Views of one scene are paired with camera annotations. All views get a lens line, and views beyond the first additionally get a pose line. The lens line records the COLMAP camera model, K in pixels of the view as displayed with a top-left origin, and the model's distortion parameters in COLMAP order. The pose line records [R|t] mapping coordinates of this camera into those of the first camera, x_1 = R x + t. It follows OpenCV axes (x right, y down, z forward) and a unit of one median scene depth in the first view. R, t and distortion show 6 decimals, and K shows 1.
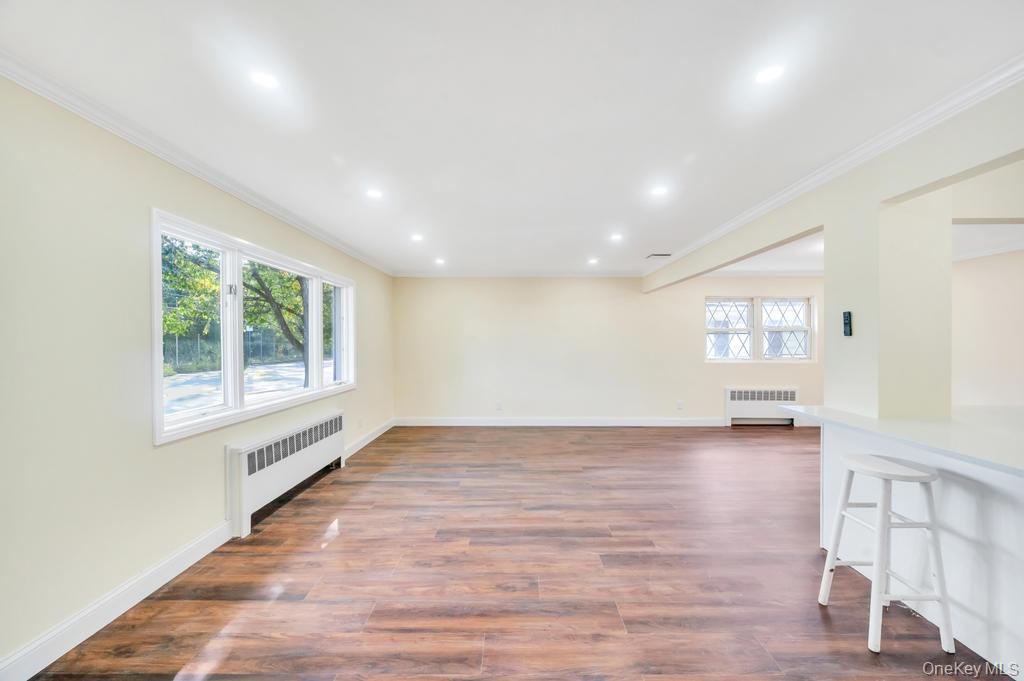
lens RADIAL K [[408.1, 0, 514.0], [0, 408.1, 340.7], [0, 0, 1]] dist [0.000081, -0.000074]
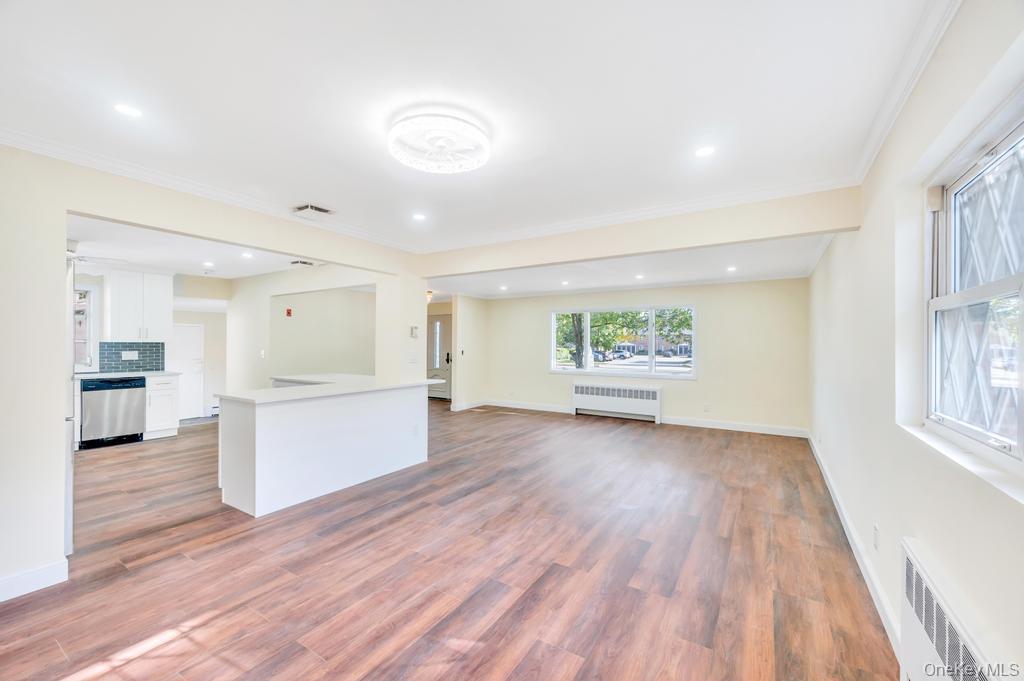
lens RADIAL K [[404.9, 0, 512.0], [0, 404.9, 340.5], [0, 0, 1]] dist [-0.001916, -0.000144]
pose [[-0.529558, -0.011289, -0.848199, 1.832643], [-0.003194, 0.999931, -0.011314, 0.001309], [0.848268, -0.003283, -0.529557, 2.006898]]
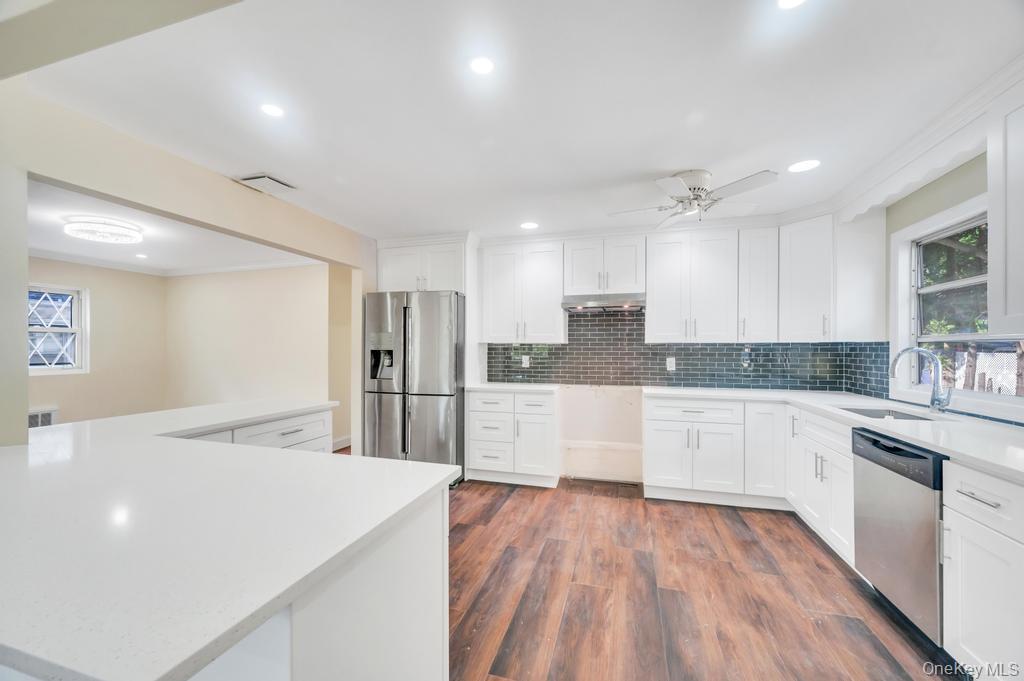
lens RADIAL K [[406.5, 0, 508.7], [0, 406.5, 348.6], [0, 0, 1]] dist [-0.001546, -0.000231]
pose [[0.282780, 0.004059, 0.959176, 0.467921], [-0.002635, 0.999991, -0.003455, 0.017364], [-0.959181, -0.001551, 0.282788, -0.020680]]
